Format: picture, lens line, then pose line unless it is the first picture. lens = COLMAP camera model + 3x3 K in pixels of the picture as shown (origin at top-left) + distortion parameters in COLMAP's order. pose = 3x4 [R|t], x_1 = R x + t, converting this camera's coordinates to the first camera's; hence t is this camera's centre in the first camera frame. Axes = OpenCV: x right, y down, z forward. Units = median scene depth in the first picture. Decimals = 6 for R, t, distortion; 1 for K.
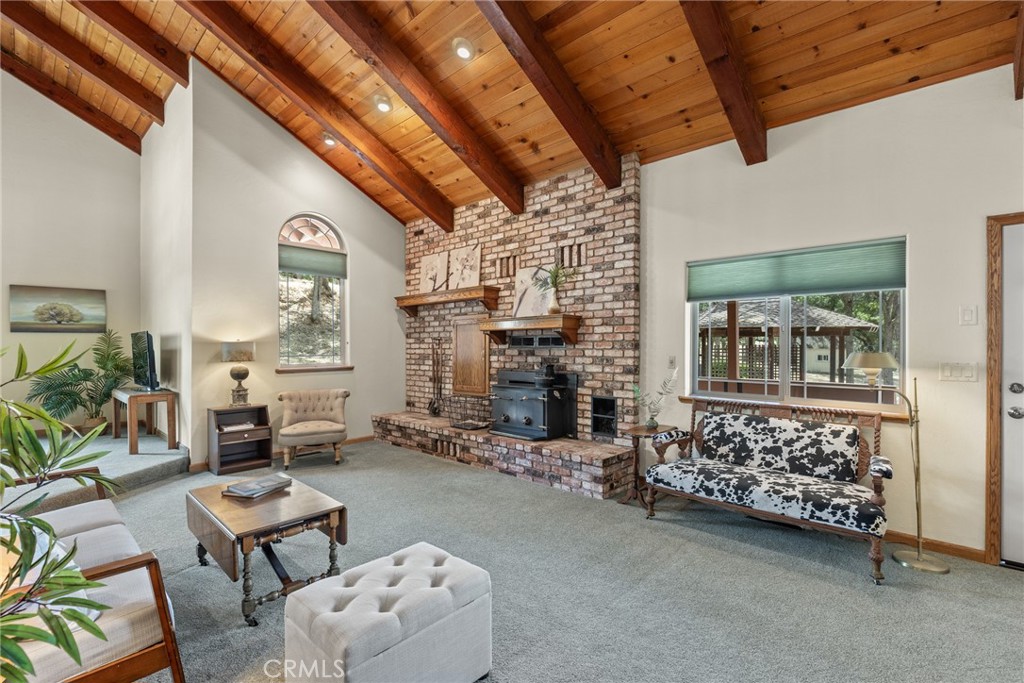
lens RADIAL K [[467.2, 0, 512.4], [0, 467.2, 342.8], [0, 0, 1]] dist [0.003970, -0.000576]
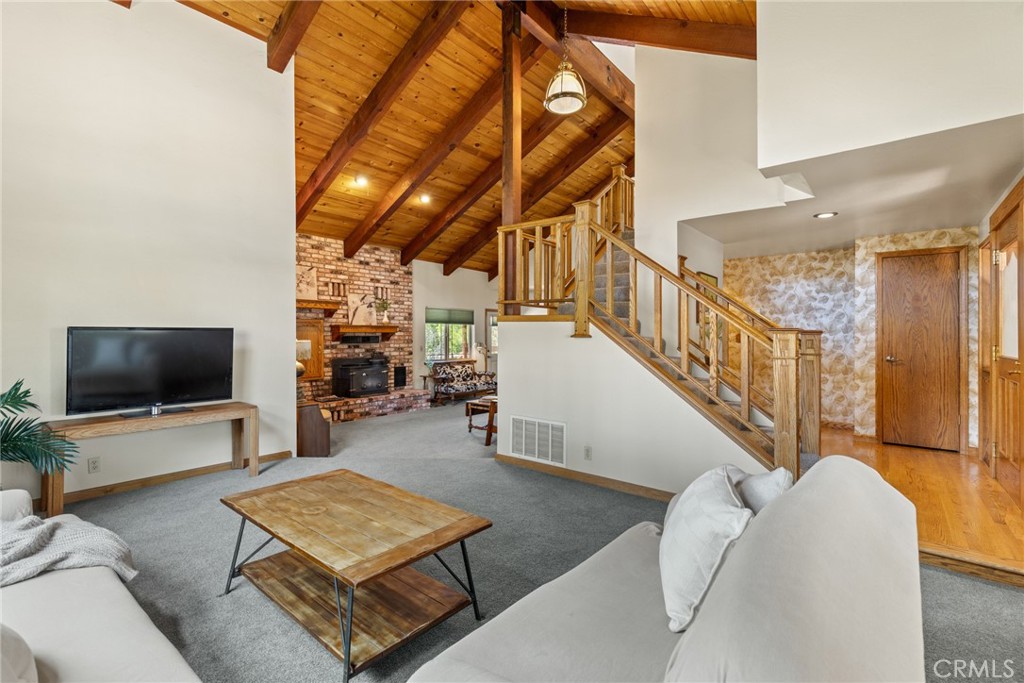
lens RADIAL K [[467.2, 0, 511.1], [0, 467.2, 336.2], [0, 0, 1]] dist [0.003970, -0.000576]
pose [[-0.084735, 0.014134, 0.996303, -1.715521], [0.009779, 0.999863, -0.013353, 0.012871], [-0.996356, 0.008611, -0.084861, 0.641365]]
